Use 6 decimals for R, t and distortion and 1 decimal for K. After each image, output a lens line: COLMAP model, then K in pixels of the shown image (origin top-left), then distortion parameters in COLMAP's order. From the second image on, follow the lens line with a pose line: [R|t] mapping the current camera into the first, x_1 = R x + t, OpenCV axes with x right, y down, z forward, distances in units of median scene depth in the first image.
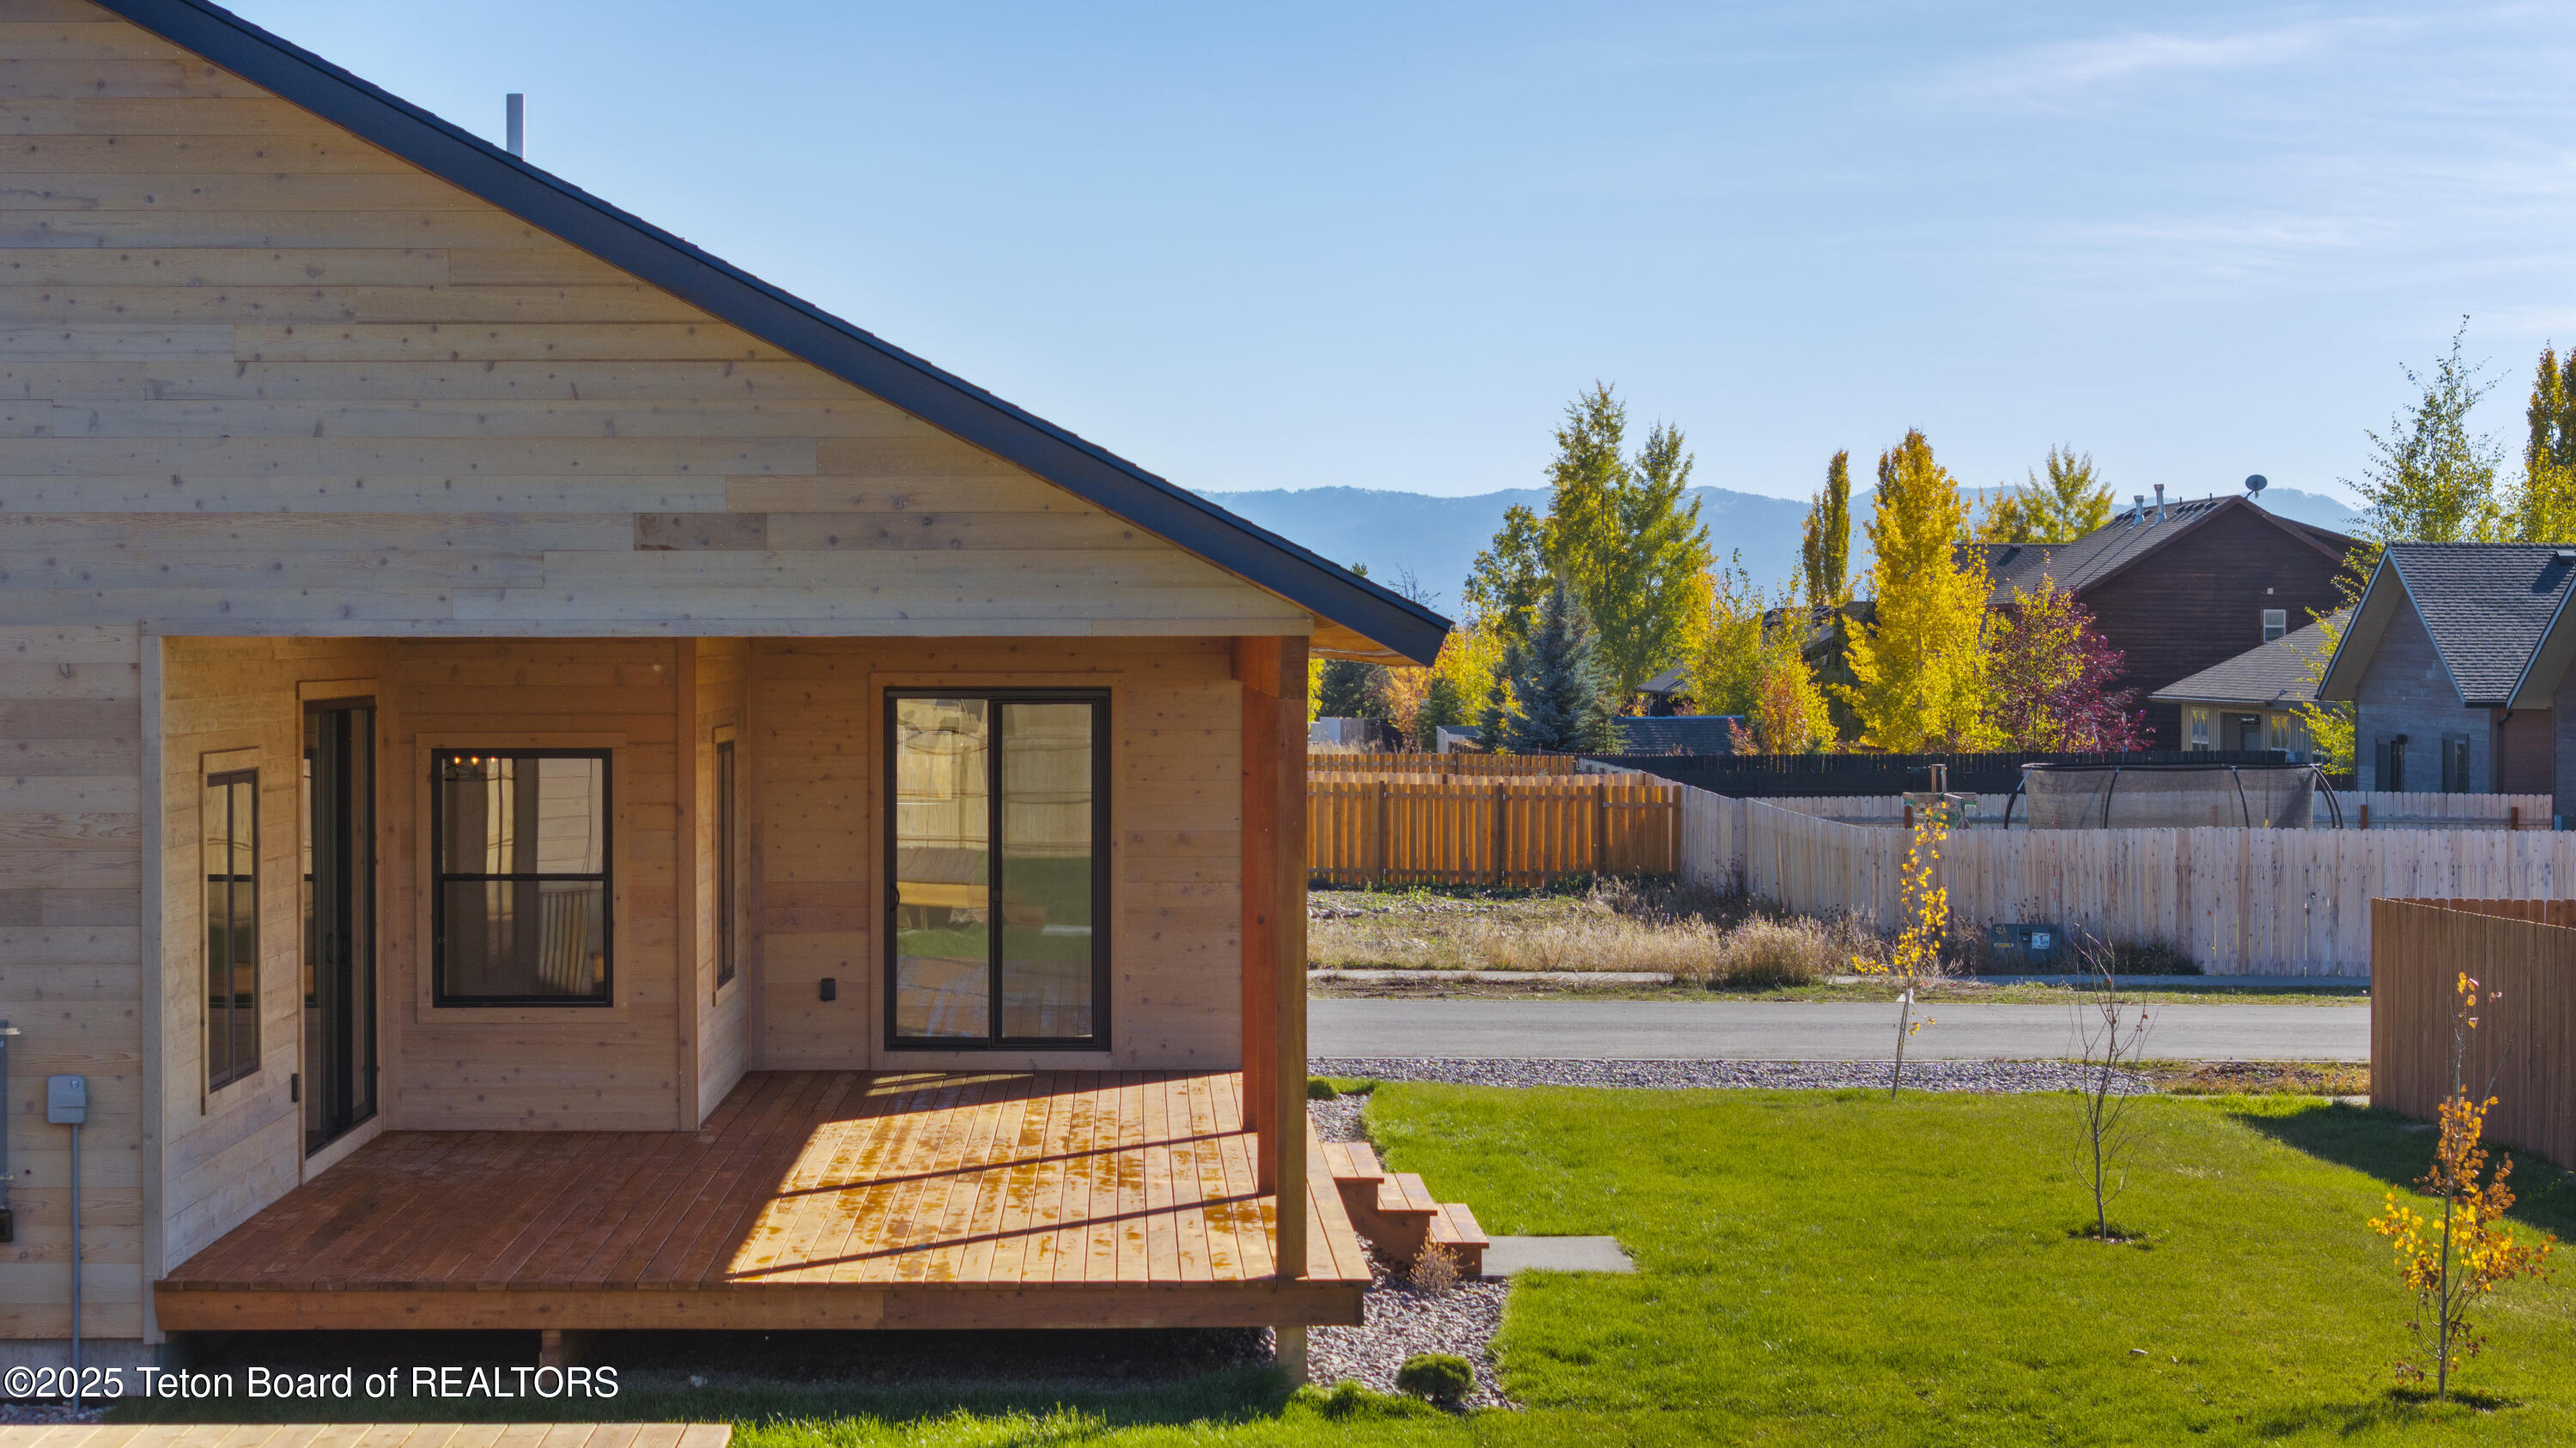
lens RADIAL K [[5191.2, 0, 1290.5], [0, 5191.2, 791.6], [0, 0, 1]] dist [-0.075610, 0.061454]
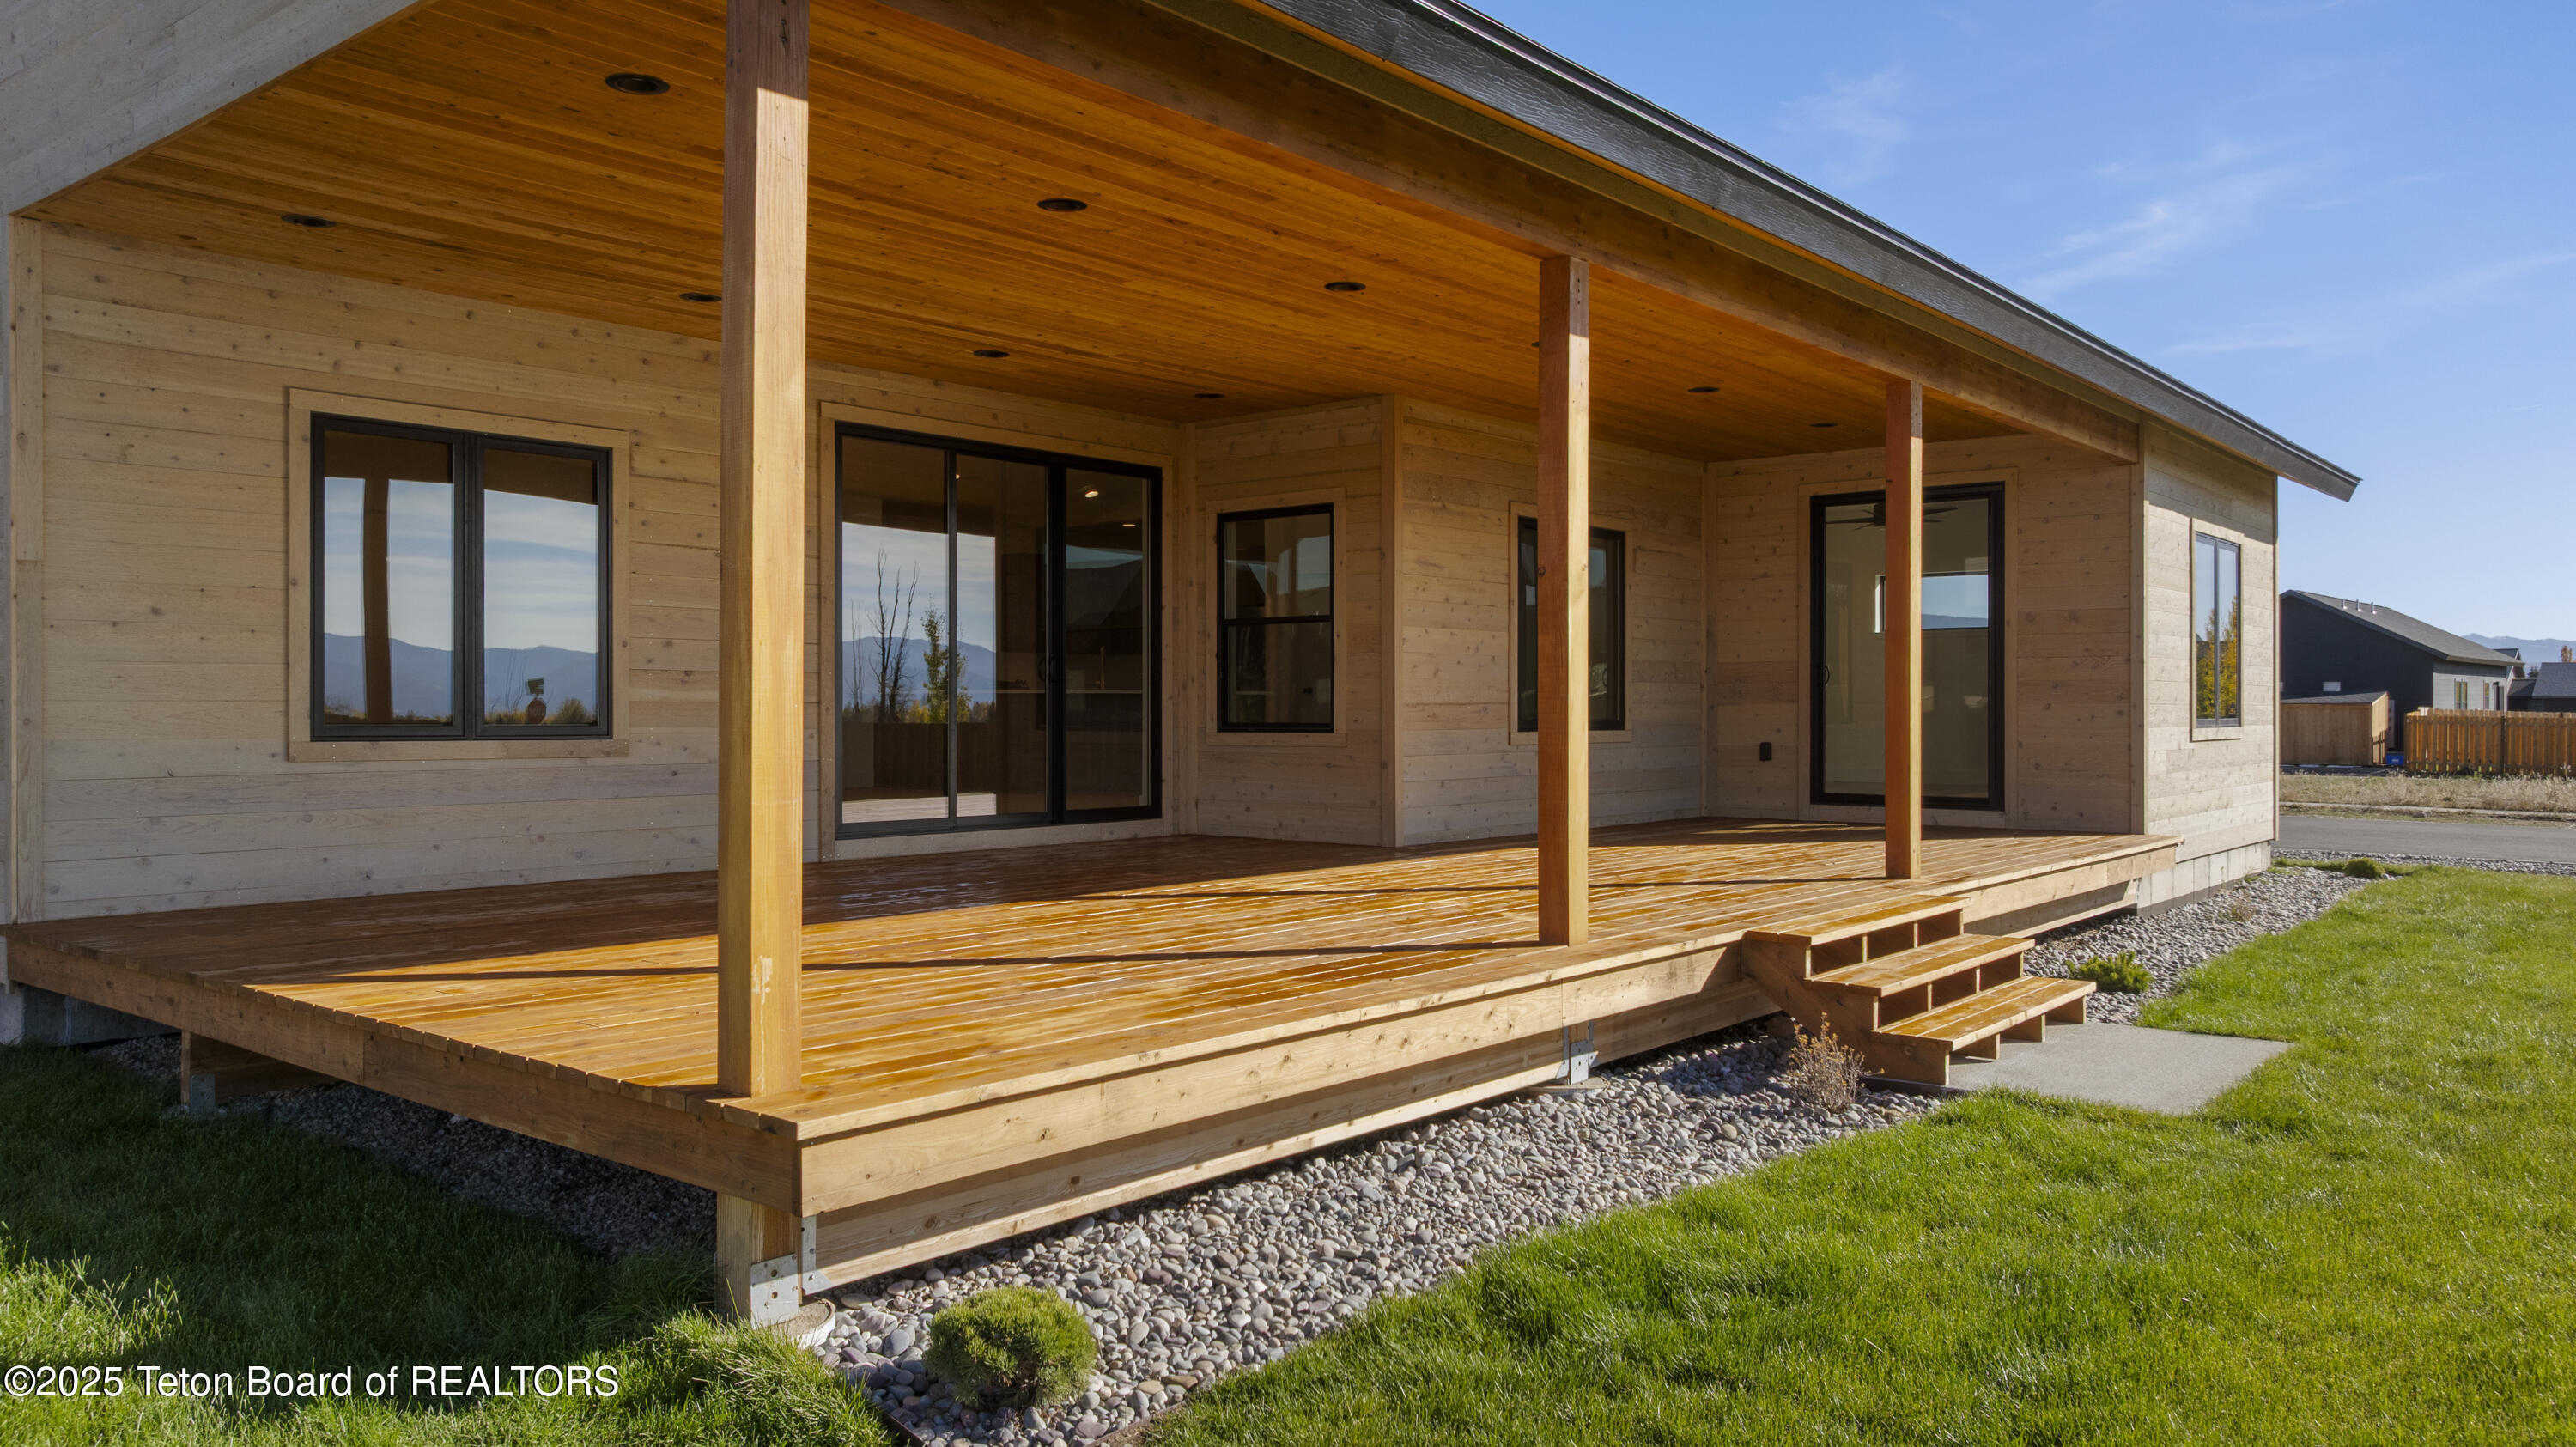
lens RADIAL K [[1820.6, 0, 1288.0], [0, 1820.6, 723.5], [0, 0, 1]] dist [-0.016178, -0.005278]
pose [[0.747219, 0.004835, -0.664560, 0.160505], [-0.018919, 0.999723, -0.013999, 0.058725], [0.664308, 0.023034, 0.747104, 0.904425]]
